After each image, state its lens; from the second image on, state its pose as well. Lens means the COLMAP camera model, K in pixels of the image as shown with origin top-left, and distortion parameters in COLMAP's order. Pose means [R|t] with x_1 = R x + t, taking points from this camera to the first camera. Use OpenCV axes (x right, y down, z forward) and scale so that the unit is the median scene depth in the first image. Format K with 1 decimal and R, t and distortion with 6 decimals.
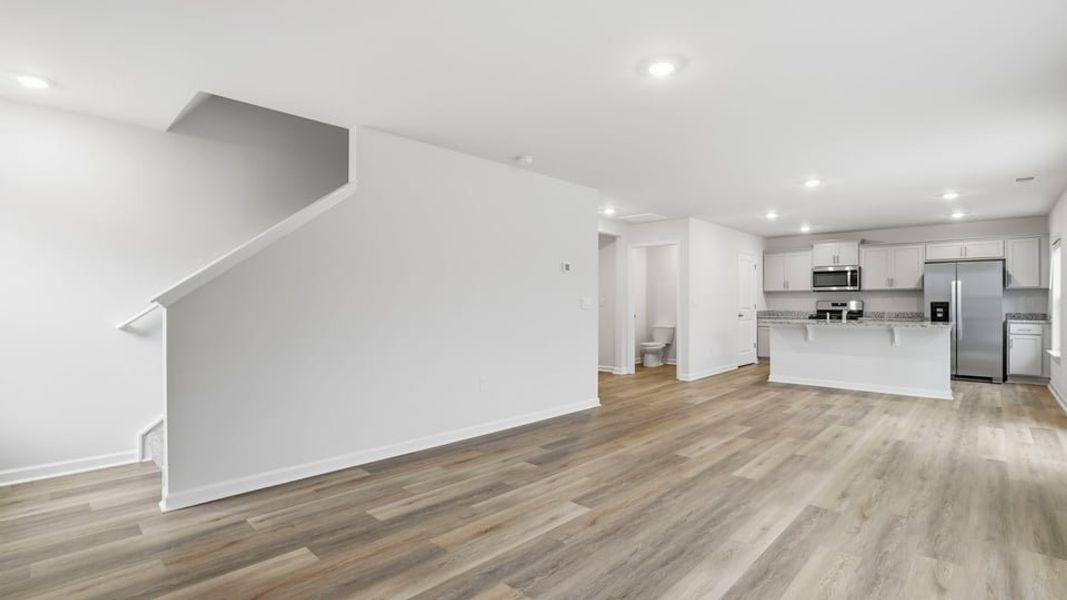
lens RADIAL K [[489.5, 0, 541.2], [0, 489.5, 301.6], [0, 0, 1]] dist [-0.045427, 0.012372]
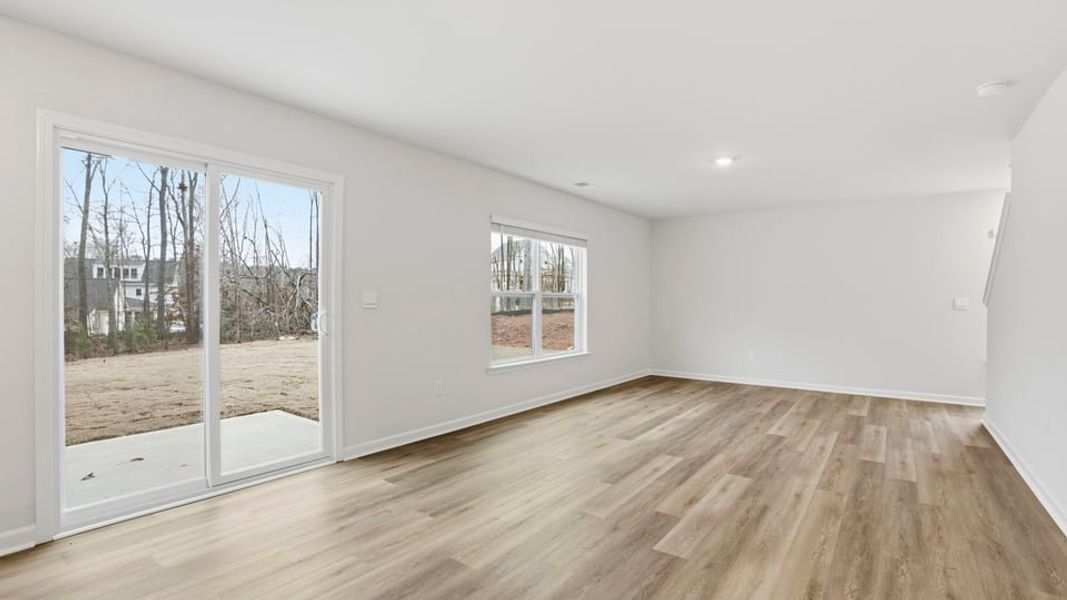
lens RADIAL K [[489.5, 0, 541.2], [0, 489.5, 301.6], [0, 0, 1]] dist [-0.045427, 0.012372]
pose [[-0.992698, -0.007105, -0.120416, 0.660318], [-0.006796, 0.999972, -0.002977, 0.006043], [0.120434, -0.002137, -0.992719, 1.596880]]
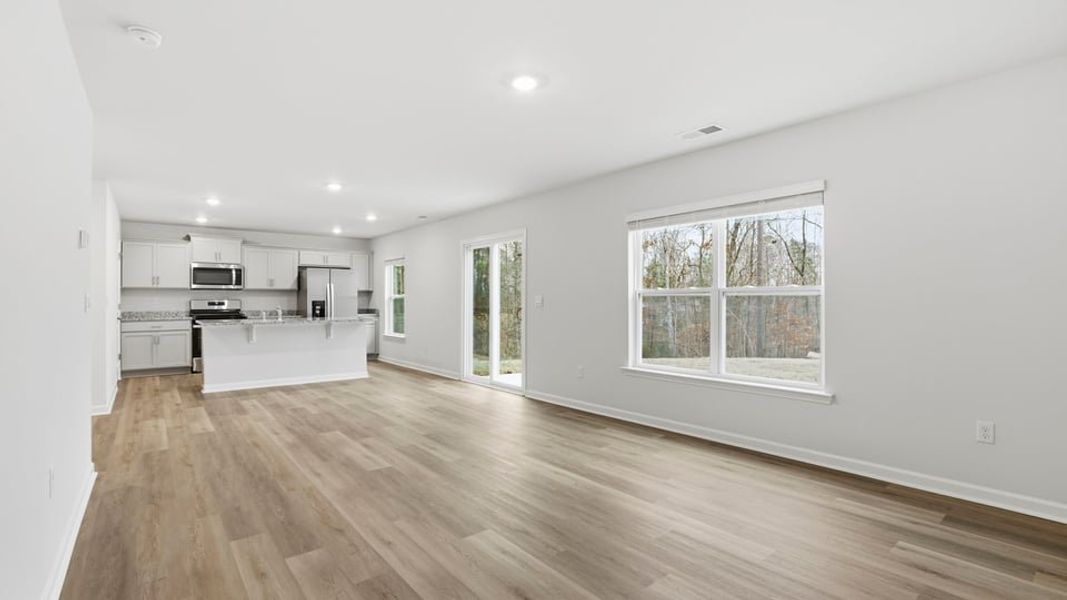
lens RADIAL K [[489.5, 0, 541.2], [0, 489.5, 301.6], [0, 0, 1]] dist [-0.045427, 0.012372]
pose [[0.128173, -0.001037, 0.991751, -0.503360], [-0.000206, 0.999999, 0.001073, 0.001906], [-0.991752, -0.000341, 0.128173, 0.510392]]
